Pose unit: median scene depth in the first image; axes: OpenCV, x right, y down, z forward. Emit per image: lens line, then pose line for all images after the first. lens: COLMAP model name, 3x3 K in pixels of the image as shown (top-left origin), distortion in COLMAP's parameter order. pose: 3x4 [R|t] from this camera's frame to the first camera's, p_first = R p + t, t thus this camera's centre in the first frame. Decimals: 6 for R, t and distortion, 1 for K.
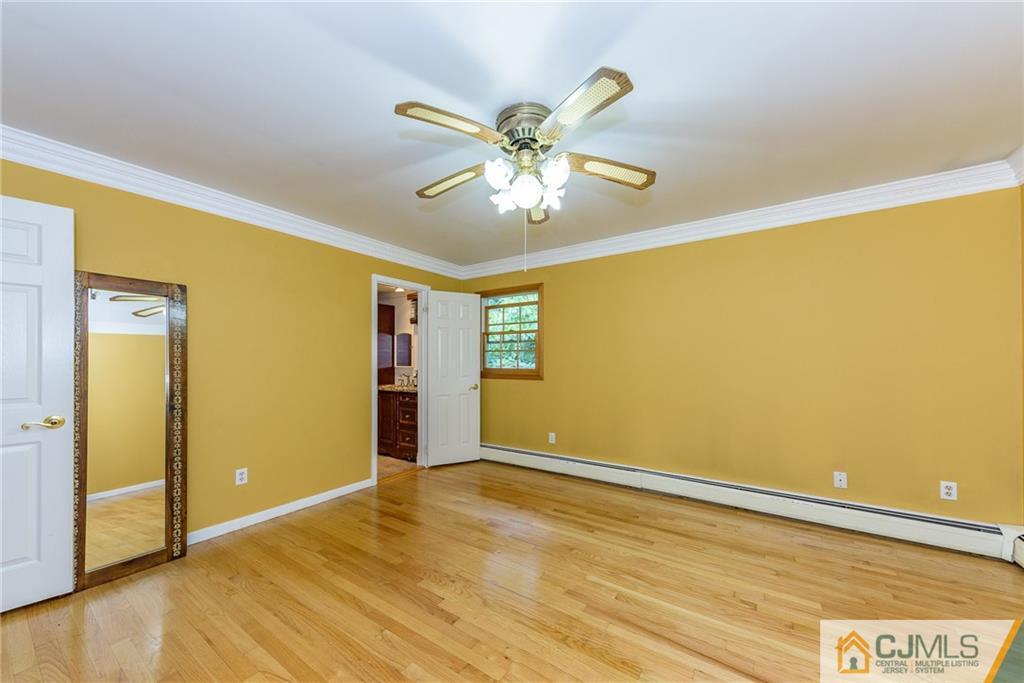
lens RADIAL K [[356.1, 0, 513.5], [0, 356.1, 355.5], [0, 0, 1]] dist [0.000244, 0.000025]
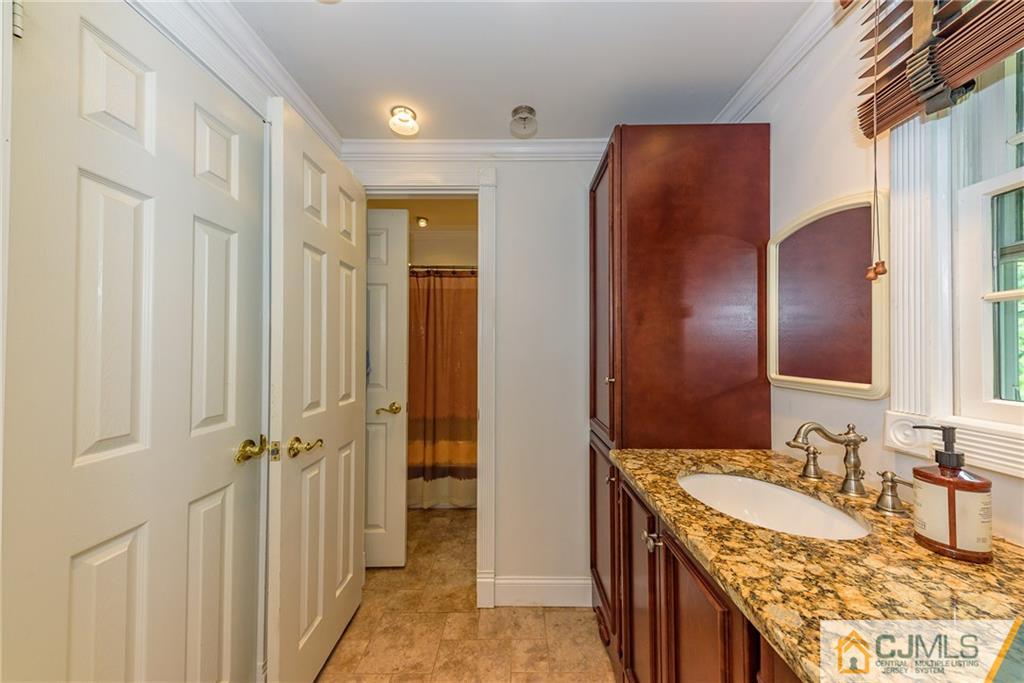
lens RADIAL K [[356.1, 0, 513.5], [0, 356.1, 355.5], [0, 0, 1]] dist [0.000244, 0.000025]
pose [[0.526748, 0.004347, -0.850010, -0.223008], [0.003123, 0.999970, 0.007049, 0.014963], [0.850016, -0.006368, 0.526719, 0.732854]]
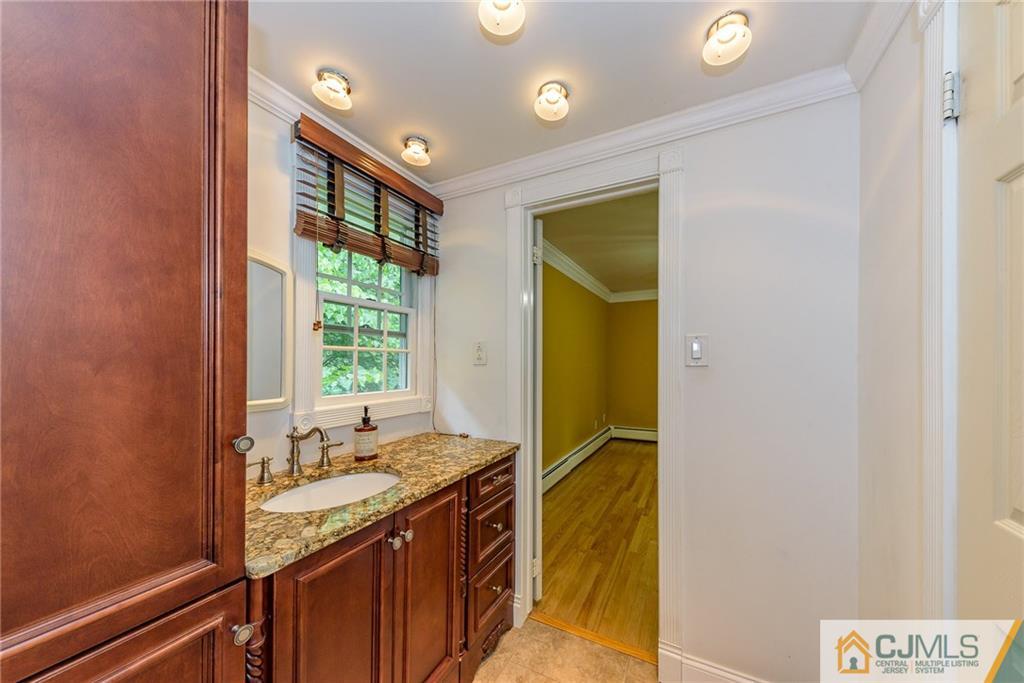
lens RADIAL K [[356.1, 0, 513.5], [0, 356.1, 355.5], [0, 0, 1]] dist [0.000244, 0.000025]
pose [[-0.087221, 0.004081, 0.996181, -0.542597], [-0.007410, 0.999961, -0.004746, 0.000984], [-0.996161, -0.007796, -0.087187, 0.832941]]
